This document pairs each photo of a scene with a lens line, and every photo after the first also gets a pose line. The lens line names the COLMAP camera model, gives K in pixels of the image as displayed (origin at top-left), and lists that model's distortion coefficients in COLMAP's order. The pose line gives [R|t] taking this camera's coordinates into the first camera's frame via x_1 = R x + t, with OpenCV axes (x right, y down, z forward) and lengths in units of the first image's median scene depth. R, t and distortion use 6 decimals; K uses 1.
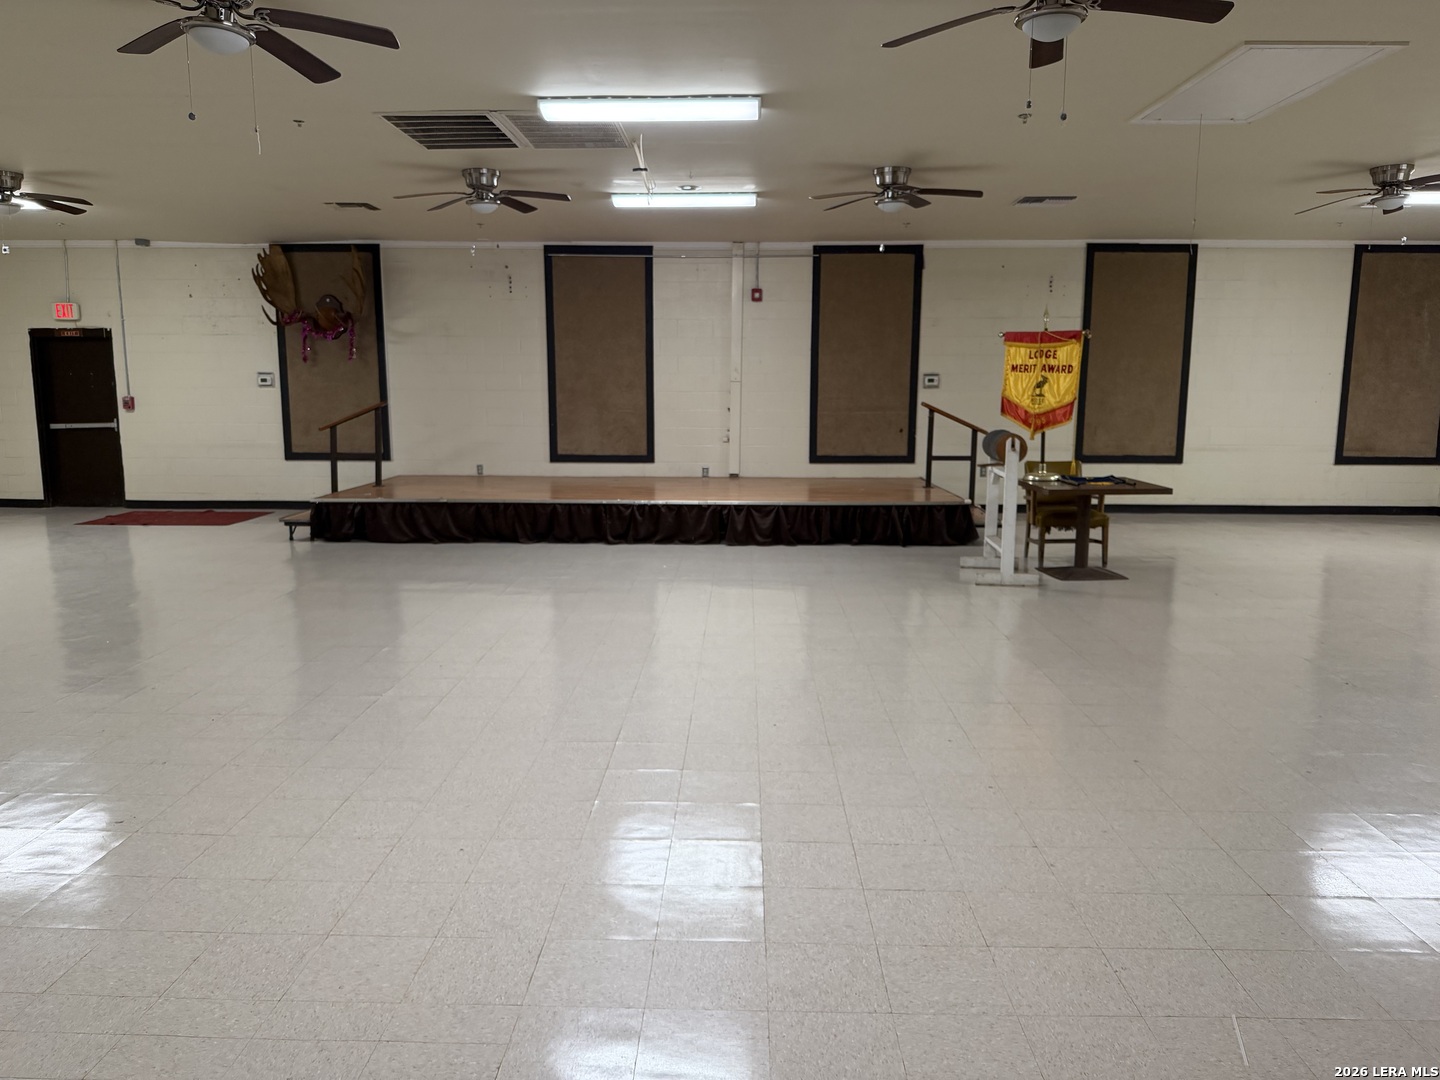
lens RADIAL K [[1006.7, 0, 719.0], [0, 1006.7, 552.5], [0, 0, 1]] dist [0.054460, -0.066163]
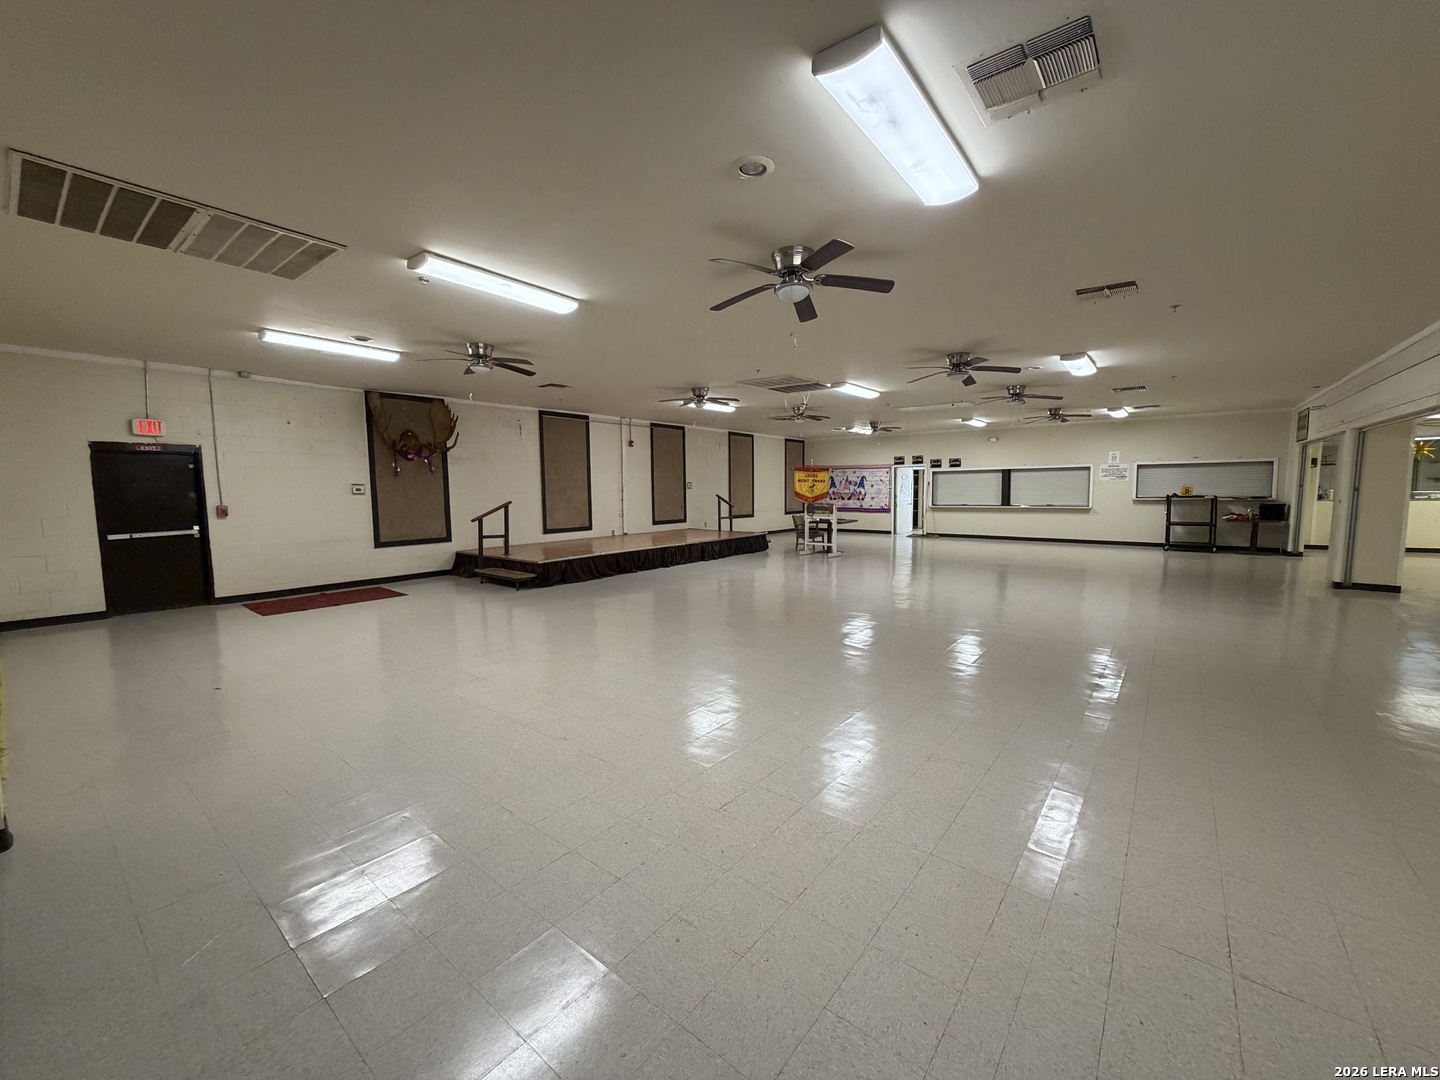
lens RADIAL K [[573.6, 0, 721.6], [0, 573.6, 539.5], [0, 0, 1]] dist [-0.000669, 0.001010]
pose [[0.598899, -0.082625, 0.796551, -0.774803], [0.134823, 0.990869, 0.001413, -0.042243], [-0.789394, 0.106547, 0.604570, 0.181587]]
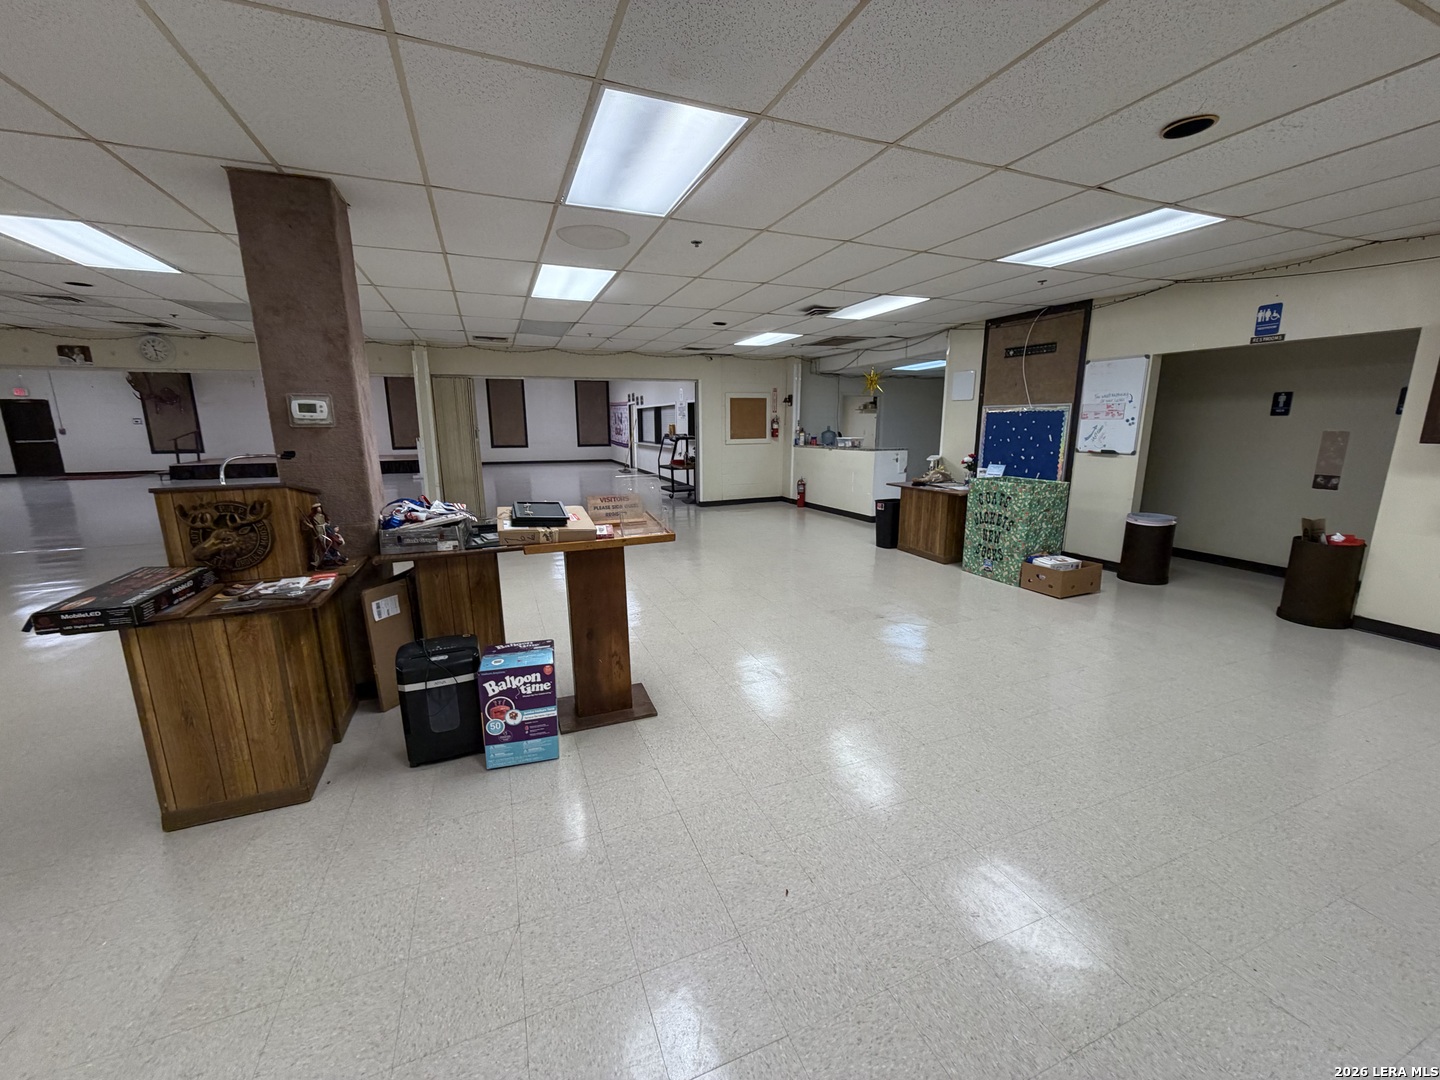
lens RADIAL K [[573.6, 0, 726.5], [0, 573.6, 539.7], [0, 0, 1]] dist [-0.000669, 0.001010]
pose [[0.918453, -0.083813, 0.386549, 0.311647], [0.064243, 0.995925, 0.063296, 0.122311], [-0.390279, -0.033301, 0.920094, -0.866744]]
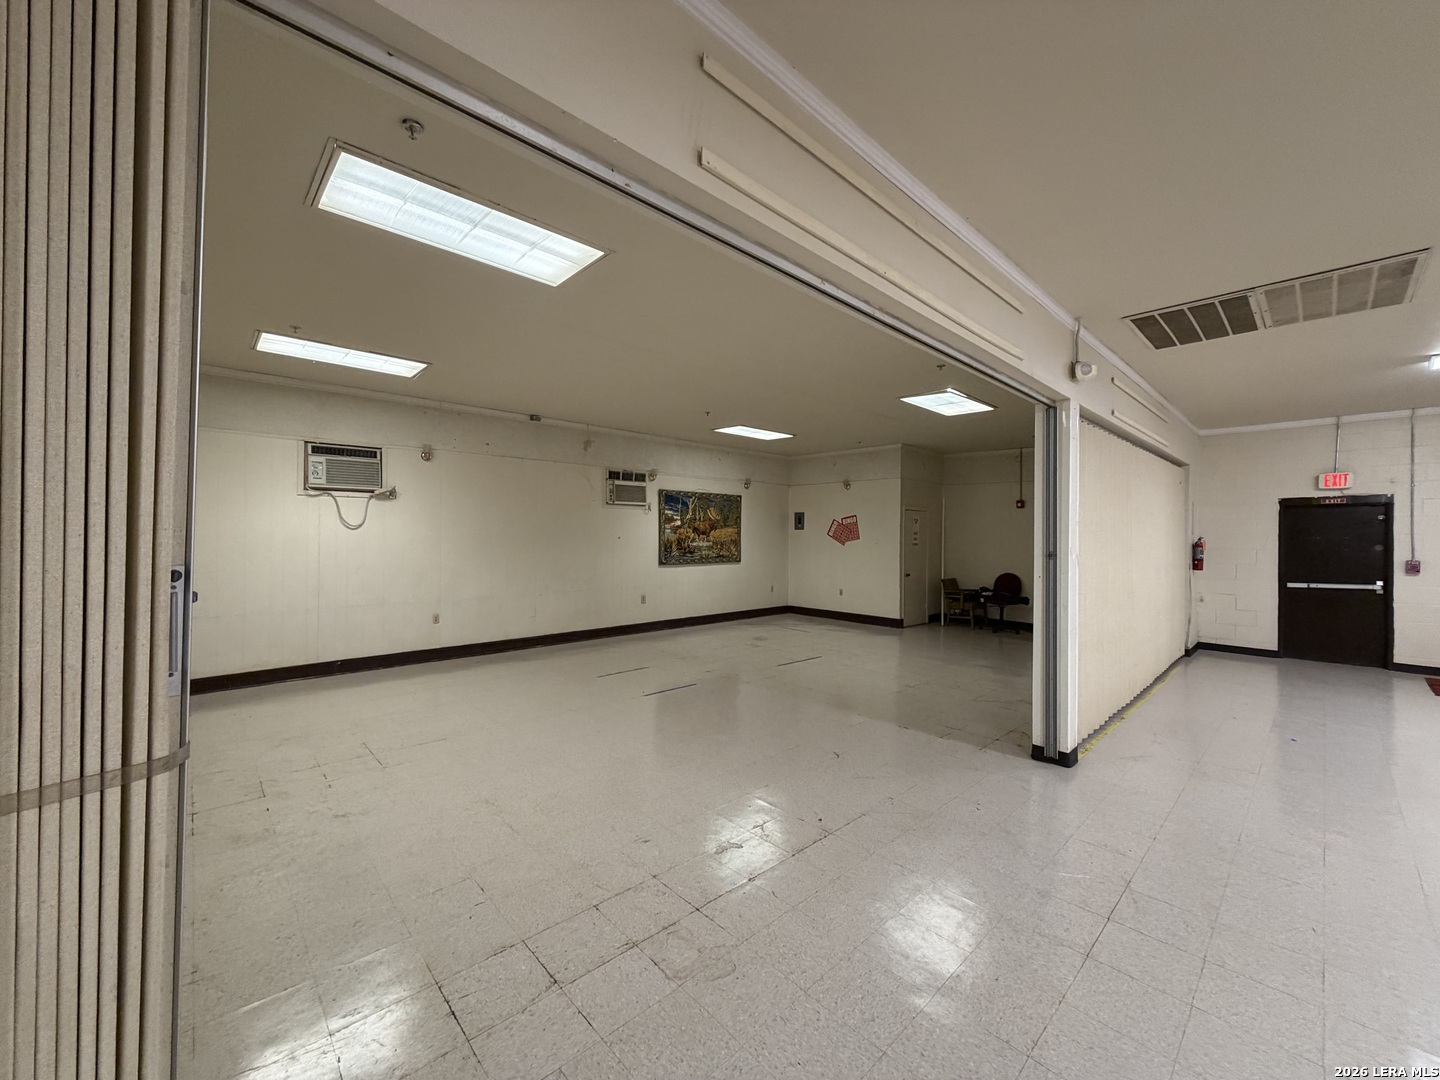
lens RADIAL K [[573.6, 0, 724.2], [0, 573.6, 537.5], [0, 0, 1]] dist [-0.000669, 0.001010]
pose [[0.705895, -0.003418, -0.708308, -0.672021], [-0.113213, 0.986588, -0.117589, -0.033323], [0.699210, 0.163195, 0.696040, 0.134478]]
